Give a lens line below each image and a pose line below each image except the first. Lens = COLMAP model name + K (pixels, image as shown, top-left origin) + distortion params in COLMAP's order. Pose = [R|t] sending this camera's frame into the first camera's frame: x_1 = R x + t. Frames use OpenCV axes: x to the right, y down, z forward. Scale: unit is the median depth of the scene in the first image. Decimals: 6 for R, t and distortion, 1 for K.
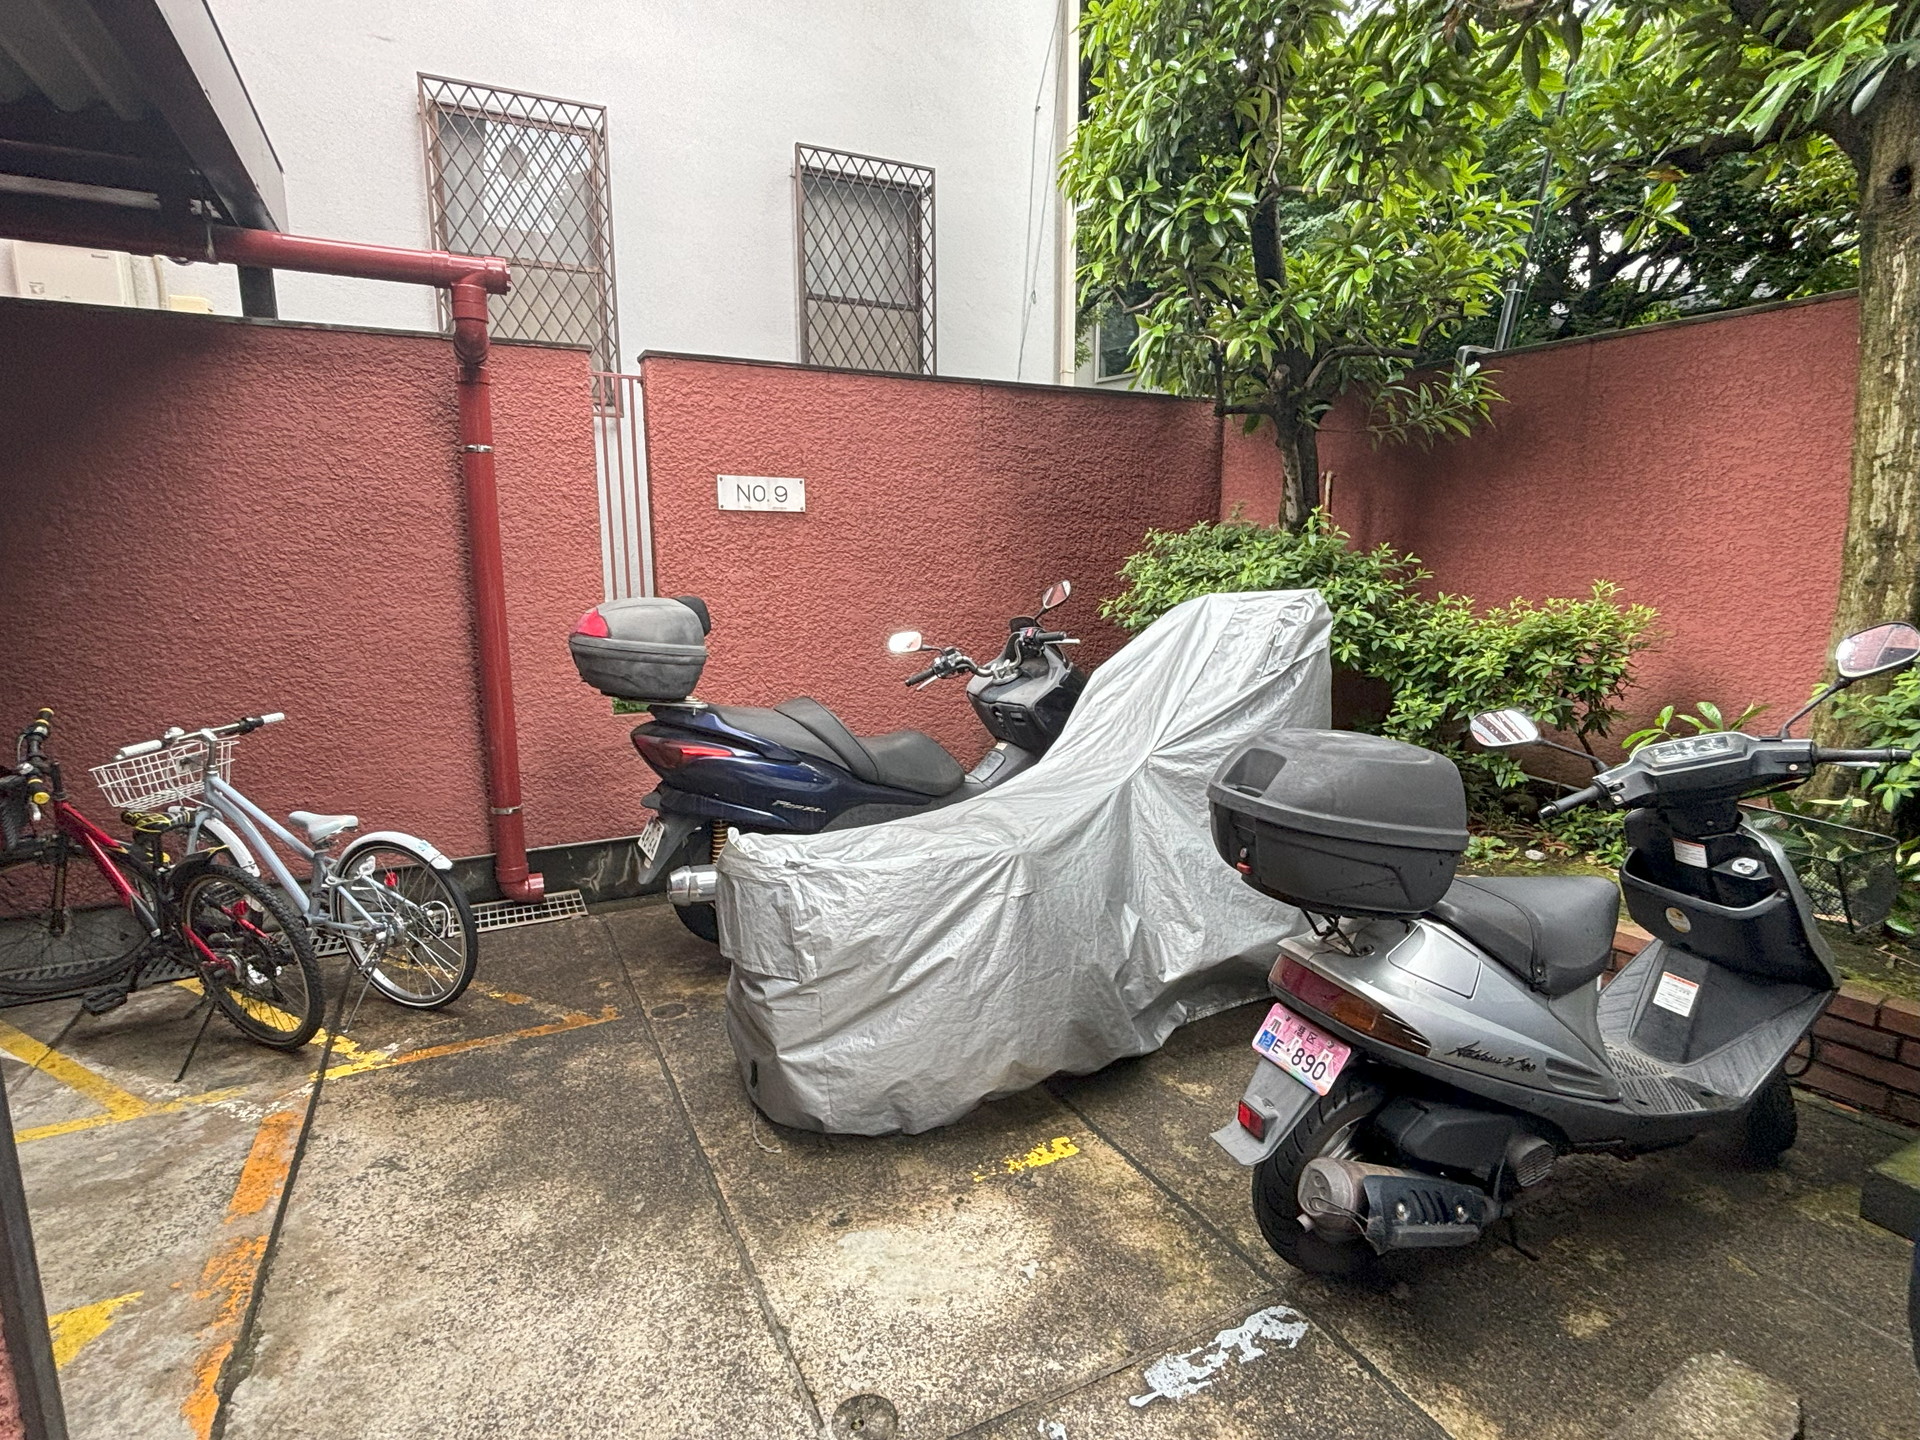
lens RADIAL K [[970.0, 0, 962.5], [0, 970.0, 716.9], [0, 0, 1]] dist [0.002817, 0.001609]
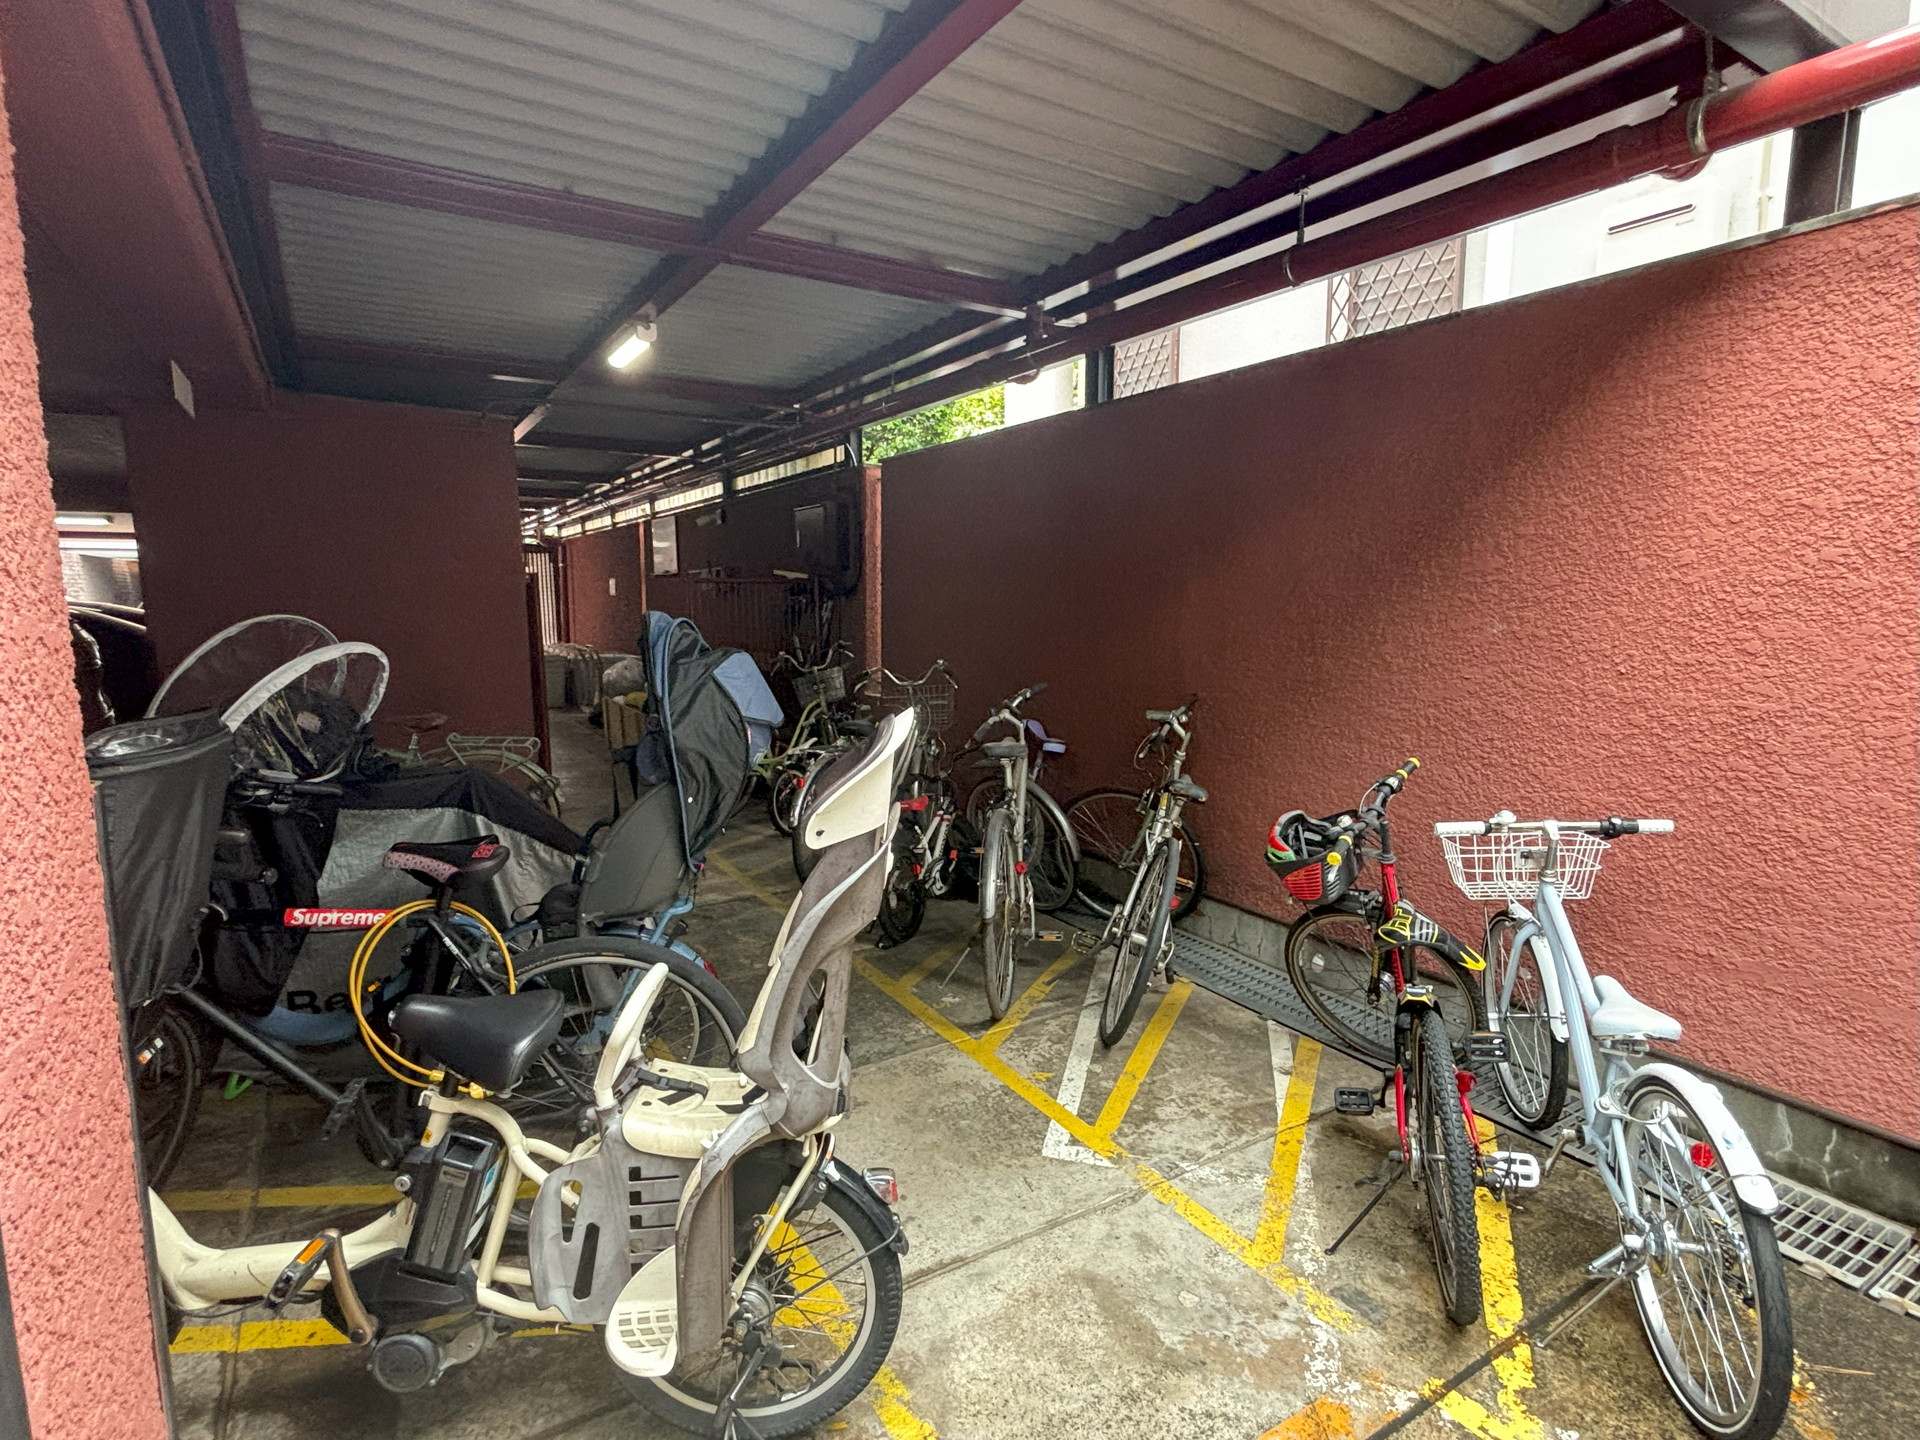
lens RADIAL K [[970.0, 0, 965.7], [0, 970.0, 717.7], [0, 0, 1]] dist [0.002817, 0.001609]
pose [[0.080490, 0.137991, -0.987157, -0.085979], [-0.159654, 0.979369, 0.123885, -0.080079], [0.983886, 0.147632, 0.100860, 0.442226]]
